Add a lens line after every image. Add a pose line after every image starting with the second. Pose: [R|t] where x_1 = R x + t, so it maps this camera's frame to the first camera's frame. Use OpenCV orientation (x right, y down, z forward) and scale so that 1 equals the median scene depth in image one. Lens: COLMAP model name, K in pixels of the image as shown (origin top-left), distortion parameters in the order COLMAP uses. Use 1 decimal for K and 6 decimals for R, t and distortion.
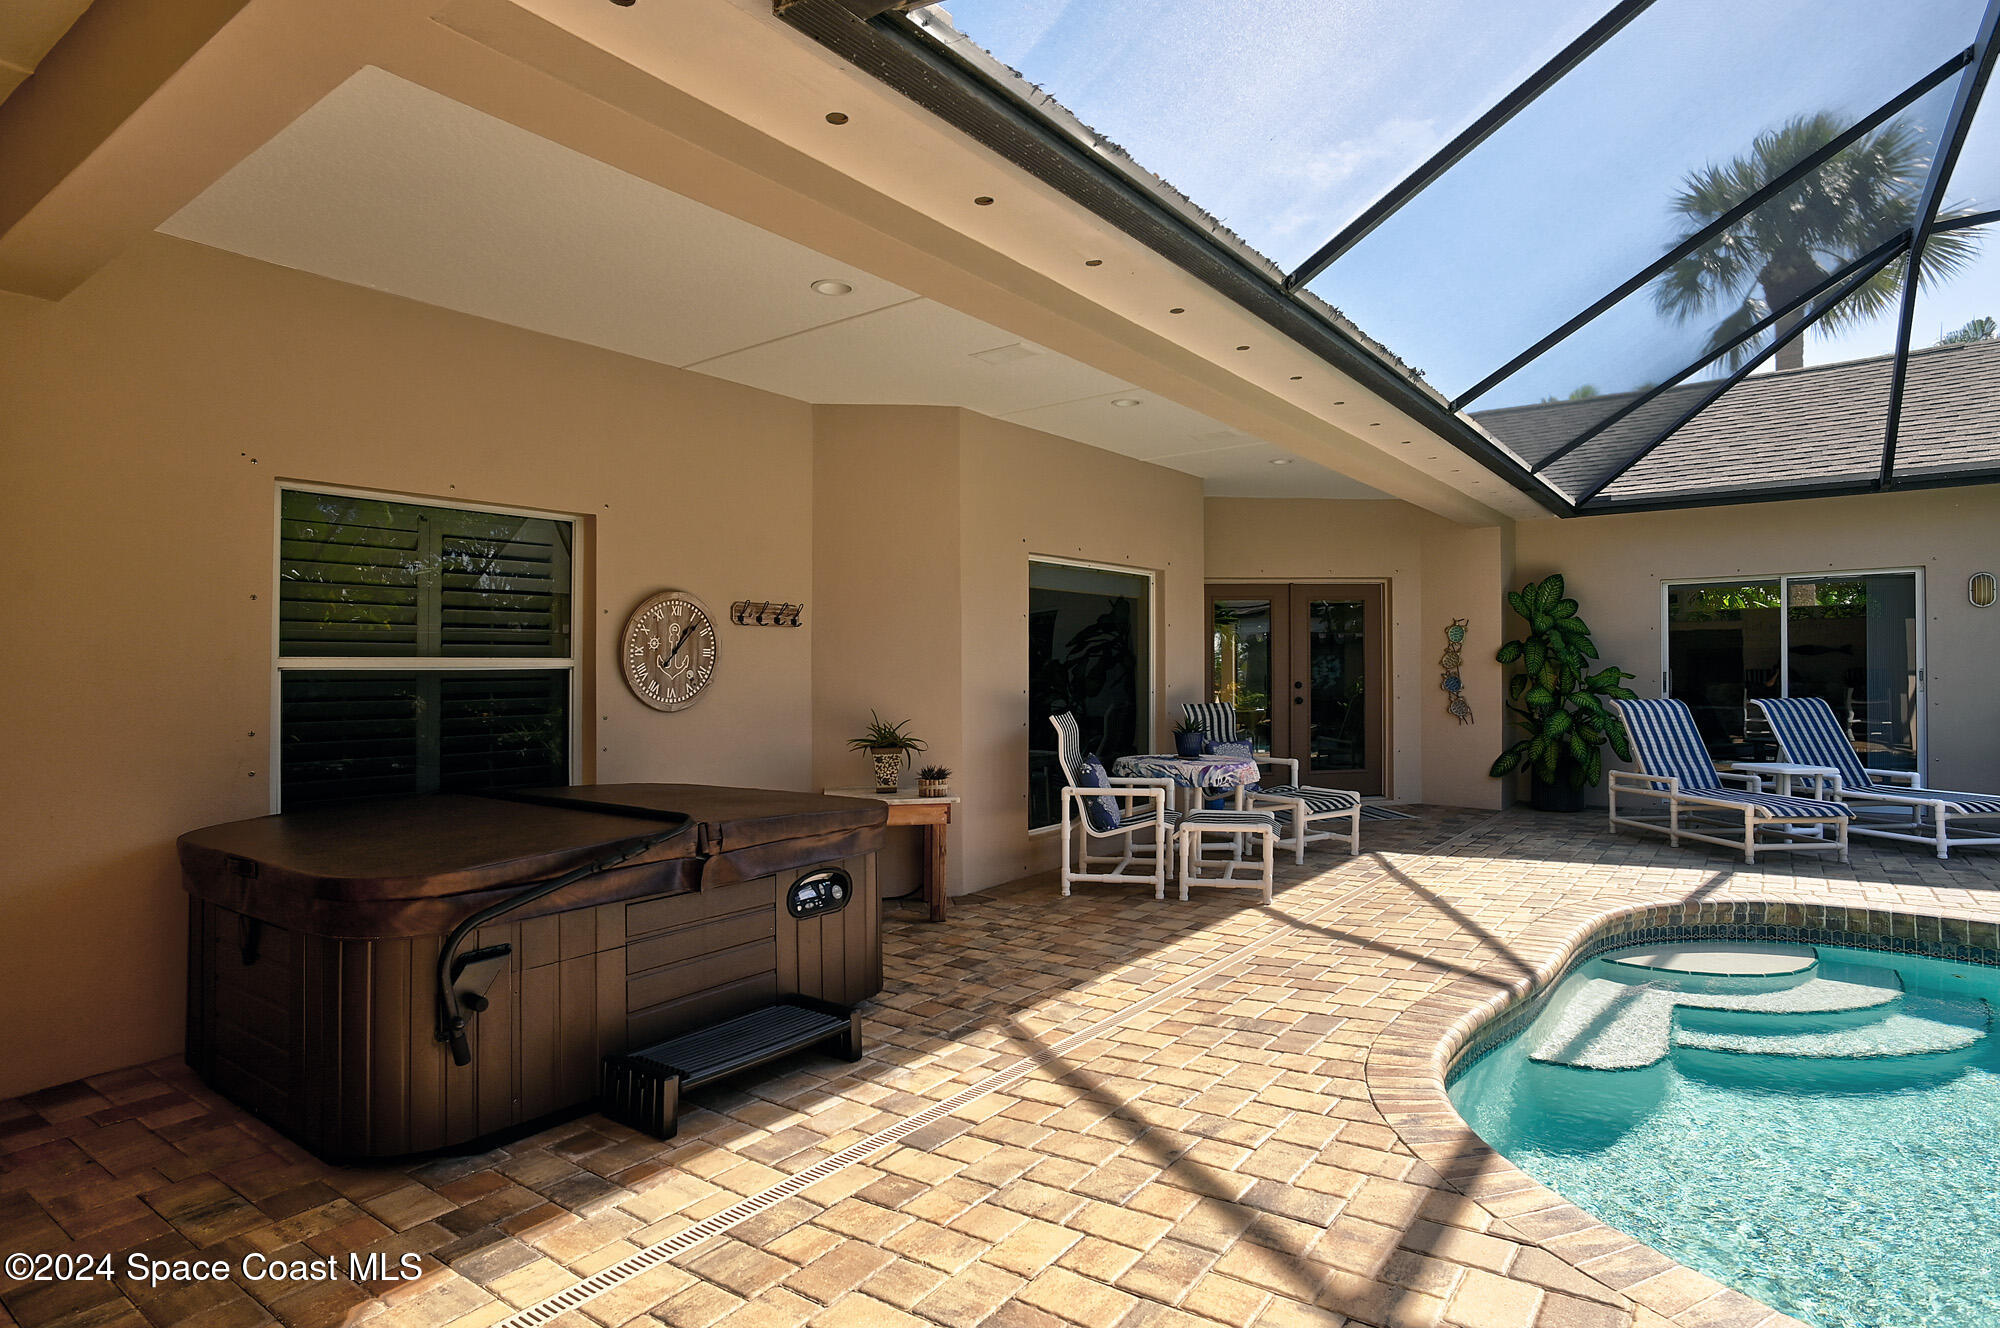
lens RADIAL K [[1117.0, 0, 1009.9], [0, 1117.0, 656.9], [0, 0, 1]] dist [-0.004397, 0.000550]
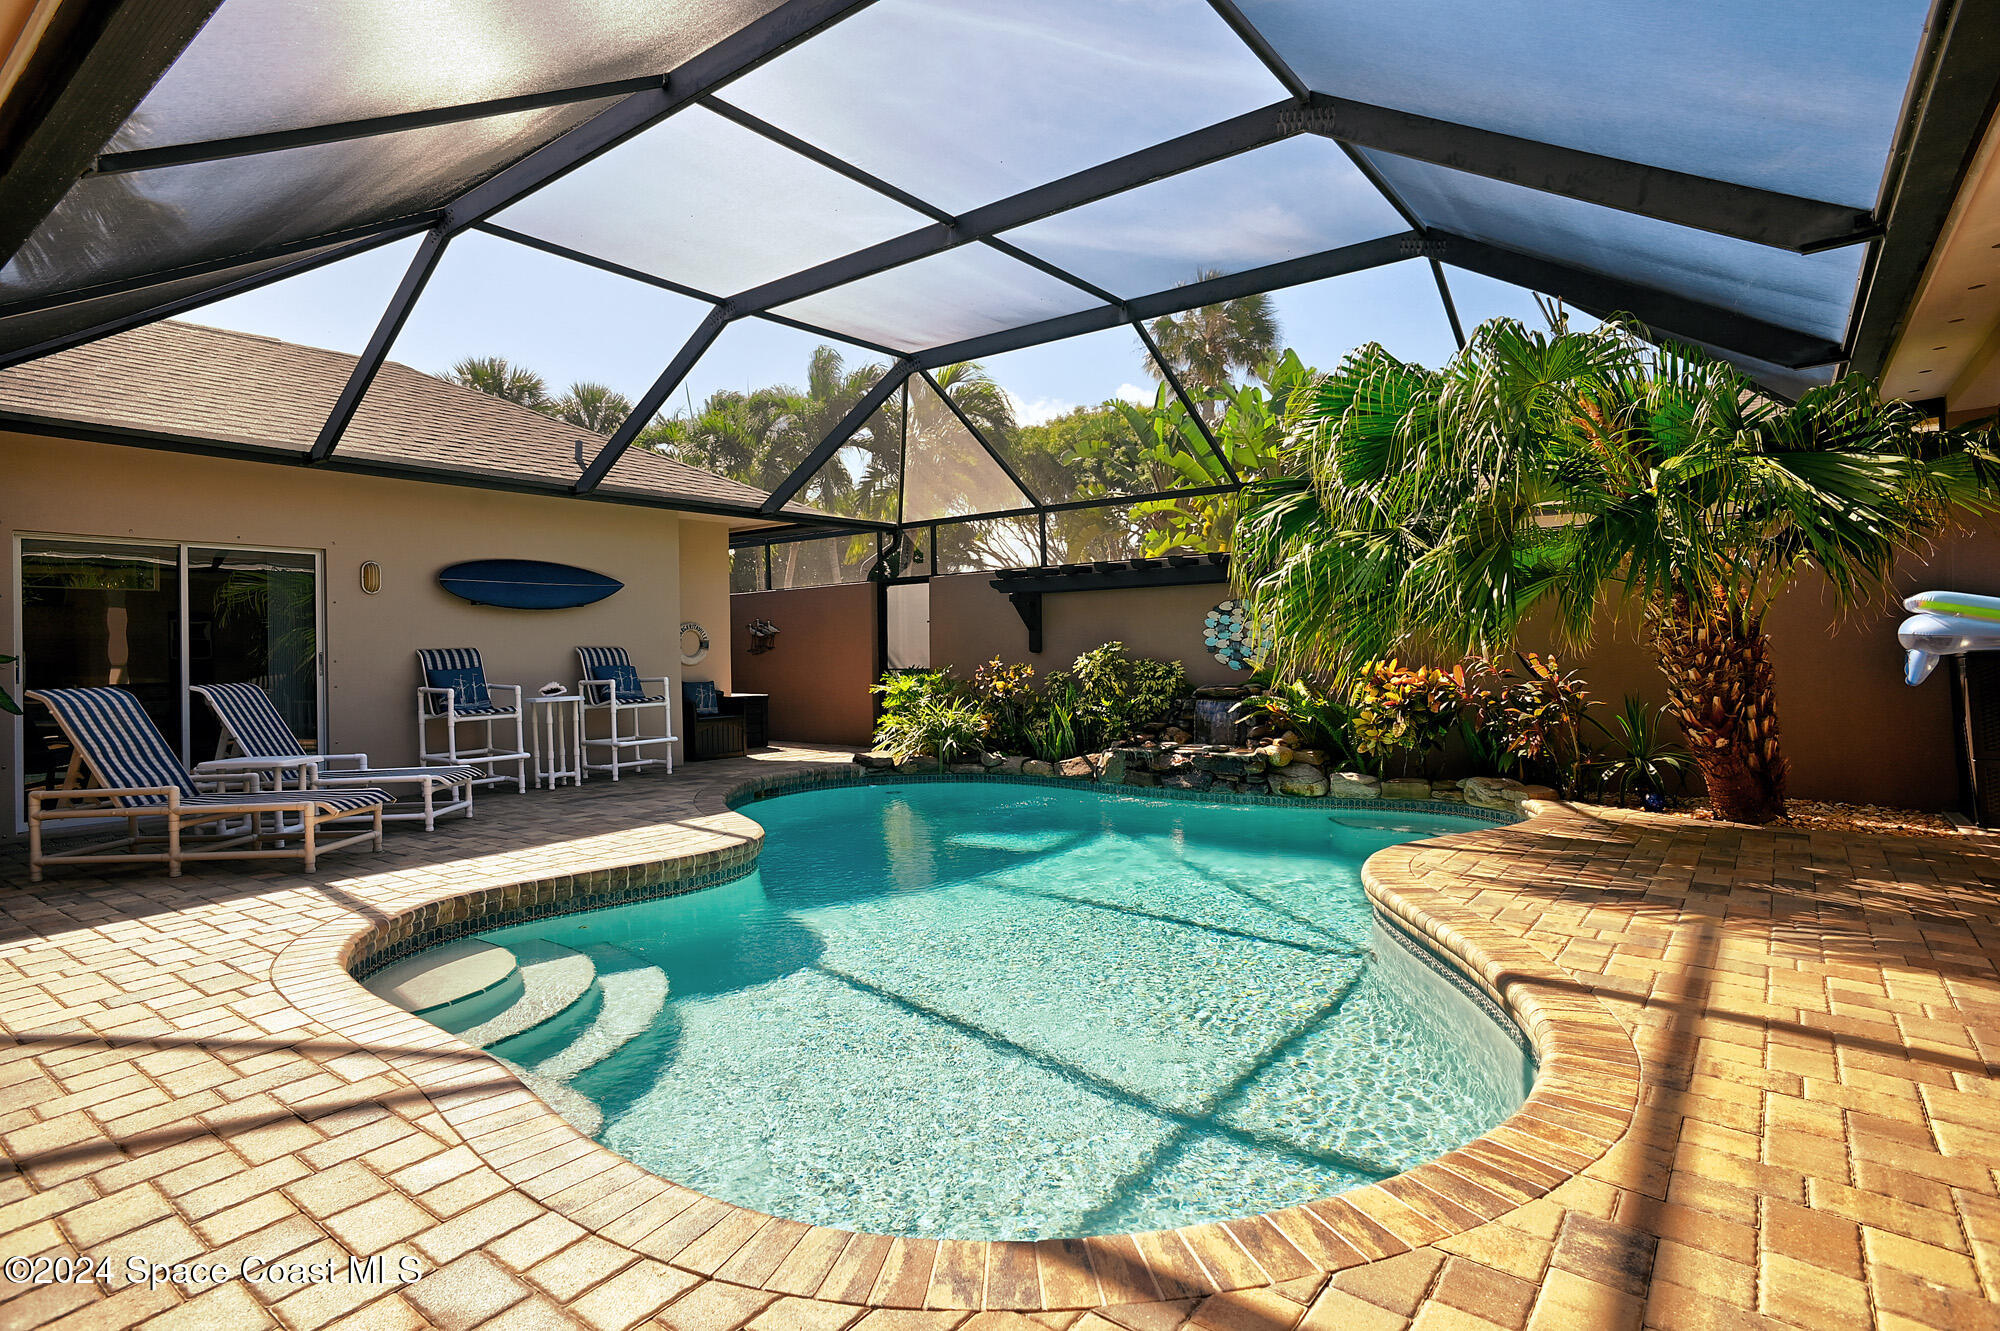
lens RADIAL K [[1051.8, 0, 952.3], [0, 1051.8, 653.6], [0, 0, 1]] dist [-0.011451, -0.000078]
pose [[0.024778, 0.016322, 0.999560, -0.107415], [0.004810, 0.999853, -0.016446, 0.032347], [-0.999681, 0.005215, 0.024696, 0.450553]]
